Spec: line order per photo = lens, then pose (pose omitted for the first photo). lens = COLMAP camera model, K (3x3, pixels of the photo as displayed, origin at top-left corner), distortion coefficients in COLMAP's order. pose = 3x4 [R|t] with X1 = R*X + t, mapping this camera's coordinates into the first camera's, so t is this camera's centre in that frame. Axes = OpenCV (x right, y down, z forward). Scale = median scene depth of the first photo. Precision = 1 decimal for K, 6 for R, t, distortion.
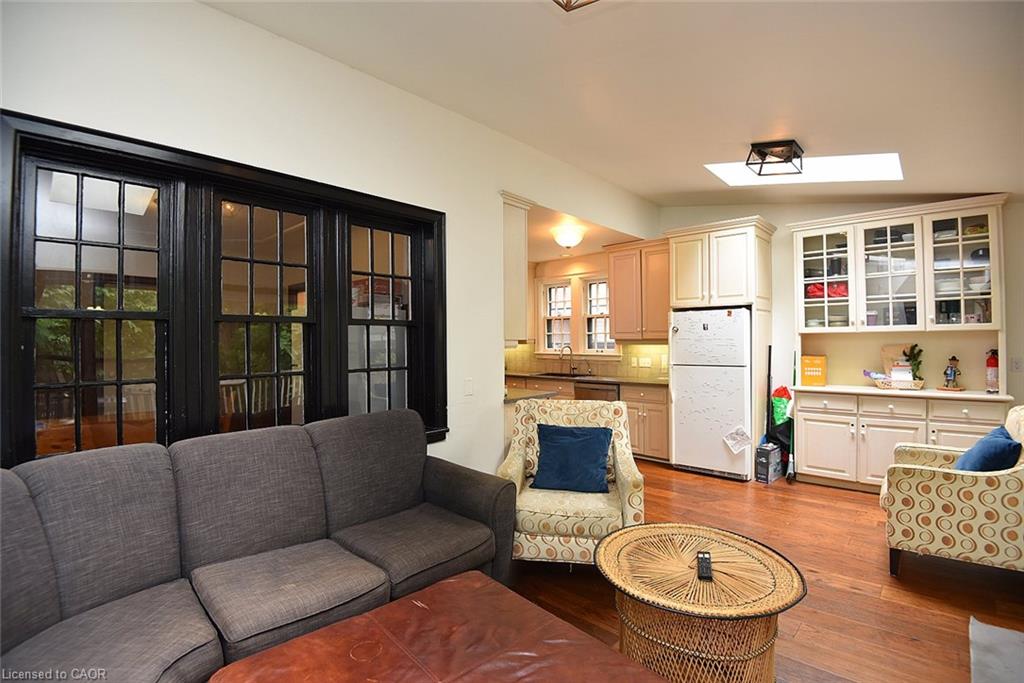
lens RADIAL K [[479.9, 0, 525.3], [0, 479.9, 331.2], [0, 0, 1]] dist [-0.031142, -0.000624]
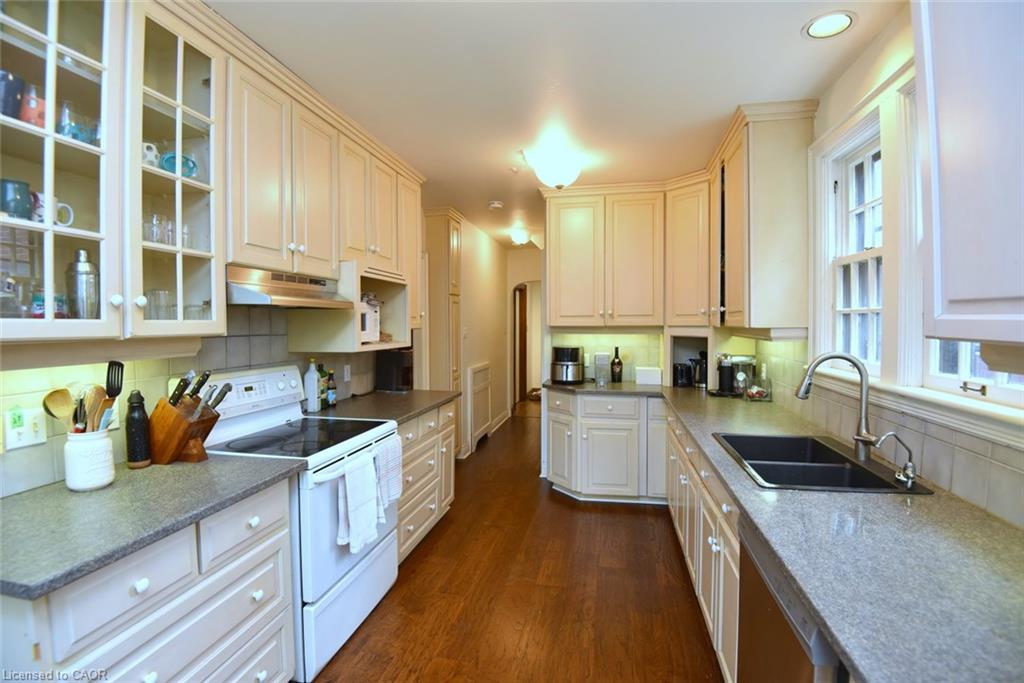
lens RADIAL K [[494.3, 0, 505.8], [0, 494.3, 335.4], [0, 0, 1]] dist [-0.016796, -0.000479]
pose [[0.502014, 0.028989, -0.864373, 0.234145], [0.014981, 0.998997, 0.042205, 0.004467], [0.864730, -0.034137, 0.501076, 0.689754]]
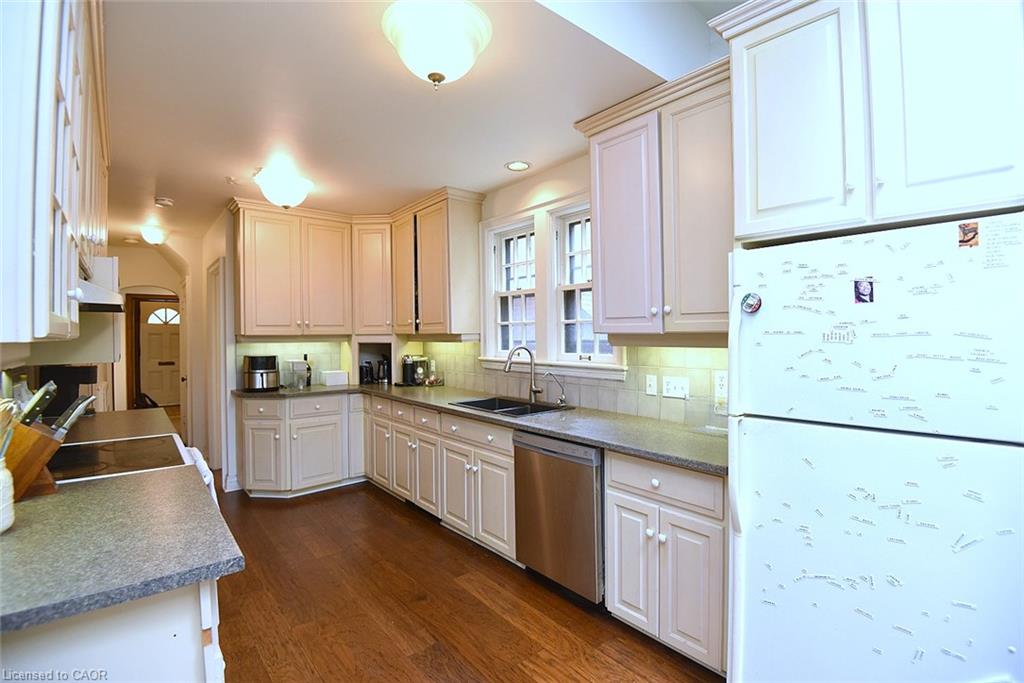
lens RADIAL K [[479.9, 0, 525.3], [0, 479.9, 331.2], [0, 0, 1]] dist [-0.031142, -0.000624]
pose [[0.991732, -0.000330, -0.128323, 0.154169], [0.001936, 0.999921, 0.012394, 0.007996], [0.128309, -0.012540, 0.991655, 0.499871]]
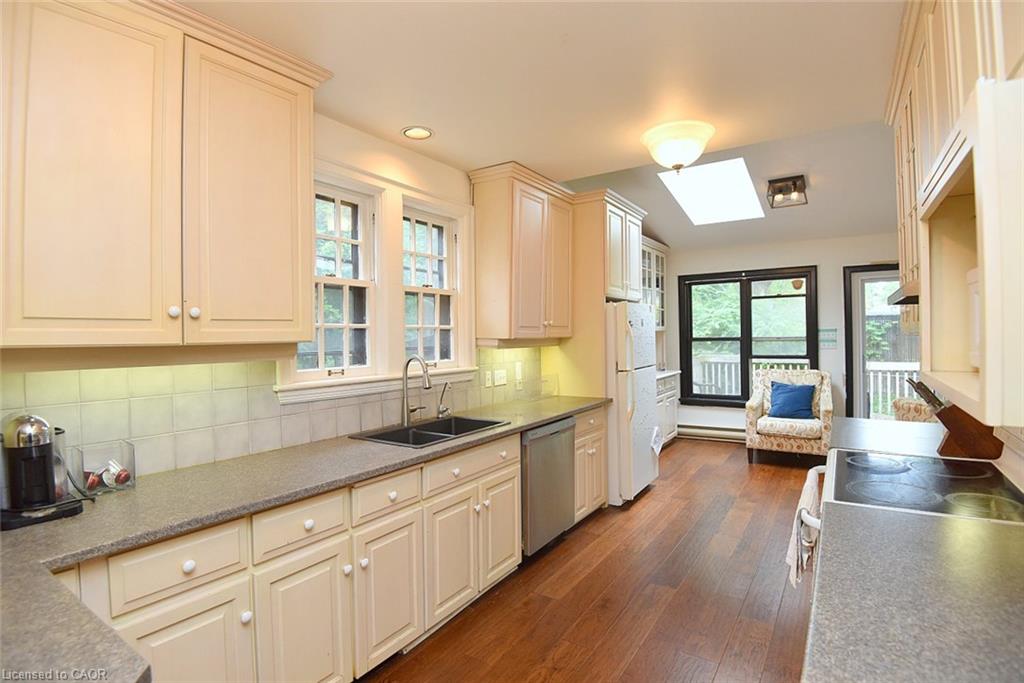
lens RADIAL K [[494.3, 0, 505.8], [0, 494.3, 335.4], [0, 0, 1]] dist [-0.016796, -0.000479]
pose [[-0.137124, 0.010658, 0.990496, -0.331141], [0.000694, 0.999943, -0.010664, 0.016878], [-0.990554, -0.000775, -0.137124, 0.973806]]
